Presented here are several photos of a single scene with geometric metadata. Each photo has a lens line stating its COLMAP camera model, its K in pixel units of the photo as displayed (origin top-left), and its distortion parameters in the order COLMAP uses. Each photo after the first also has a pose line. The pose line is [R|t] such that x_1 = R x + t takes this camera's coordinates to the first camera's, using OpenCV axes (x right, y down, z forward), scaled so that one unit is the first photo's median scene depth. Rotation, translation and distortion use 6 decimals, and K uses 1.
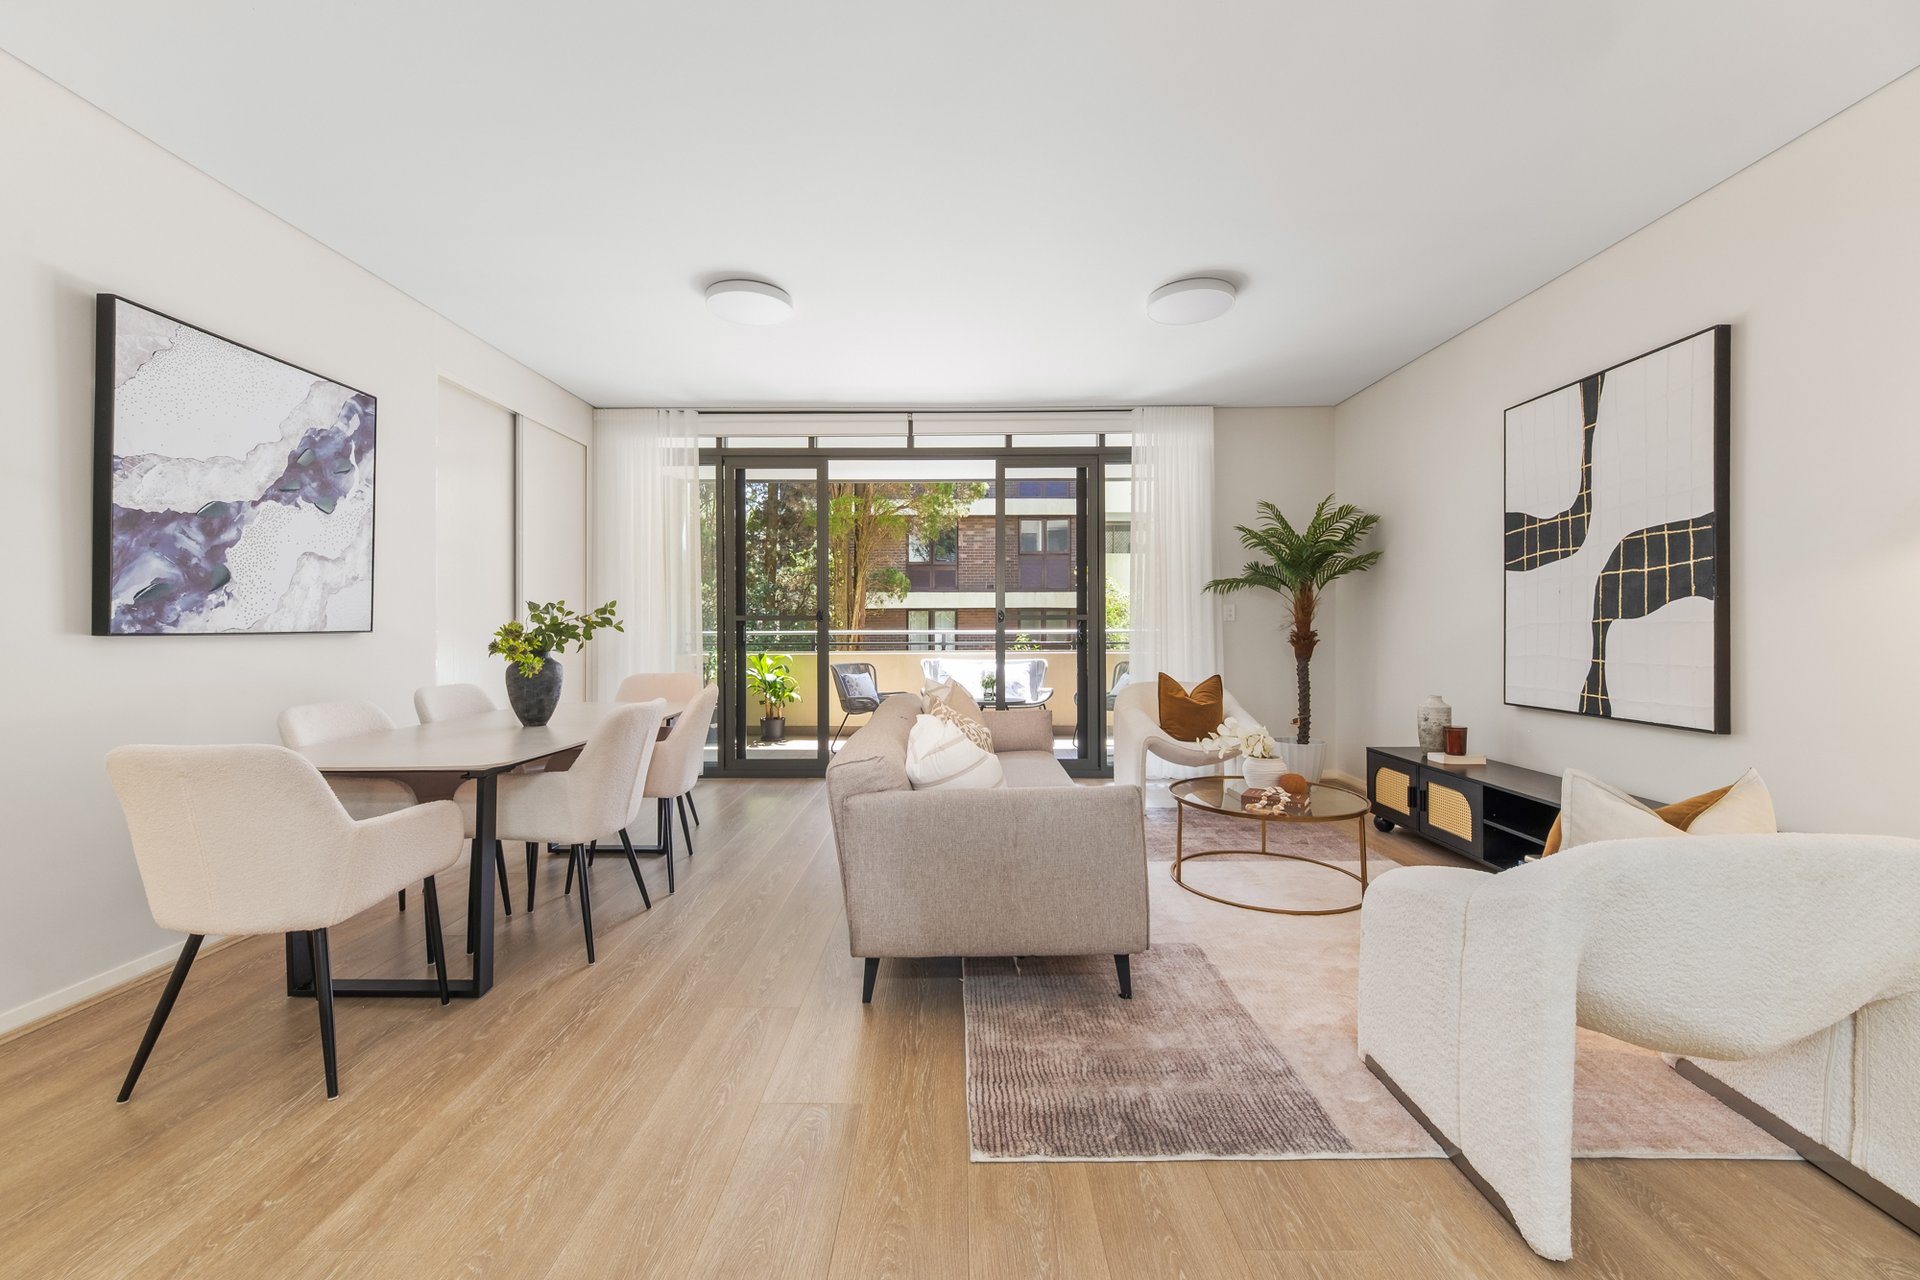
lens RADIAL K [[774.4, 0, 960.8], [0, 774.4, 629.4], [0, 0, 1]] dist [0.000702, 0.000046]
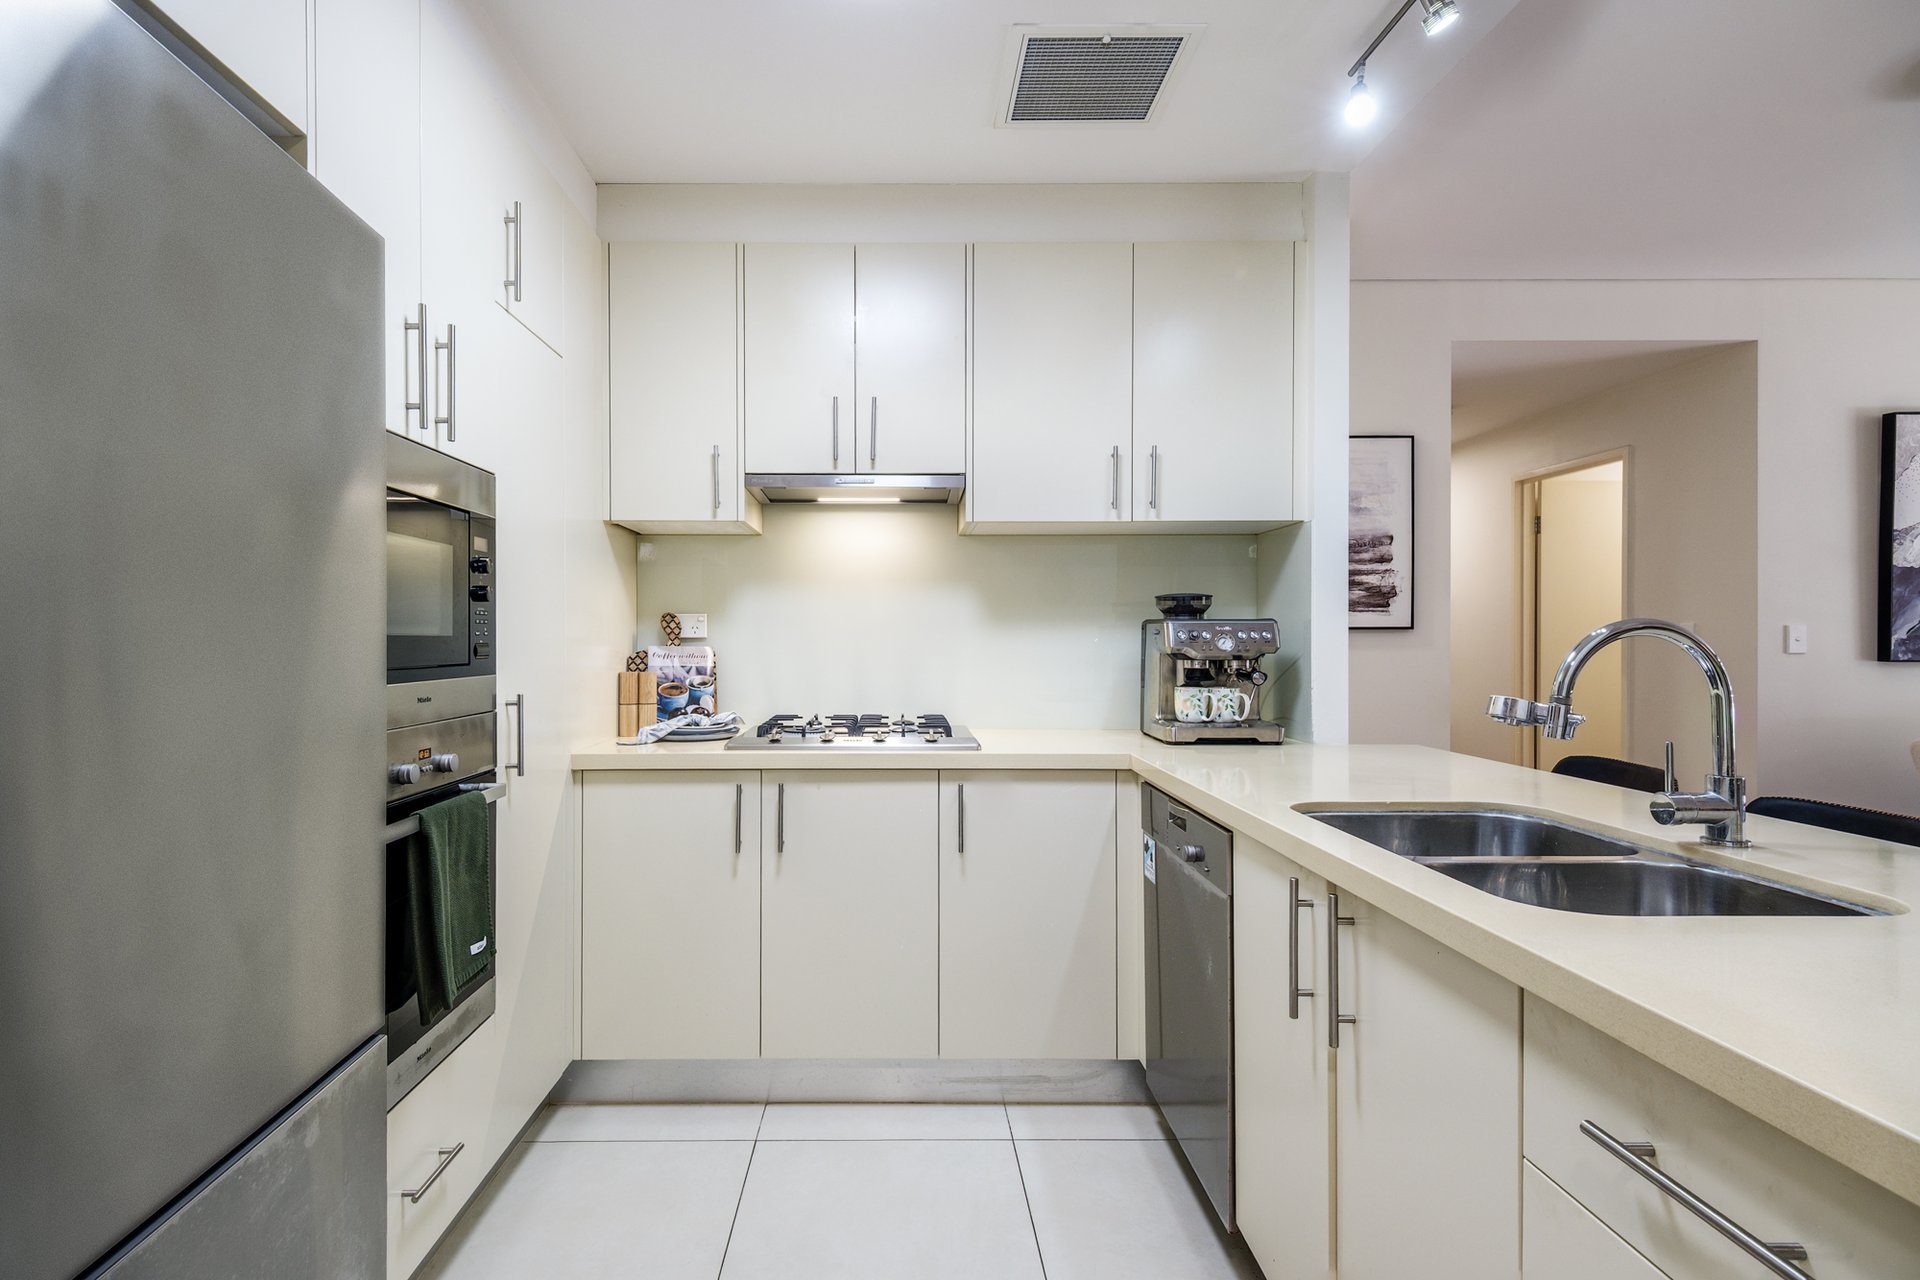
lens RADIAL K [[961.2, 0, 959.2], [0, 961.2, 644.1], [0, 0, 1]] dist [-0.001130, -0.000245]
pose [[0.006502, 0.000388, -0.999979, 0.581702], [-0.005627, 0.999984, 0.000352, -0.014077], [0.999963, 0.005625, 0.006504, -0.649460]]
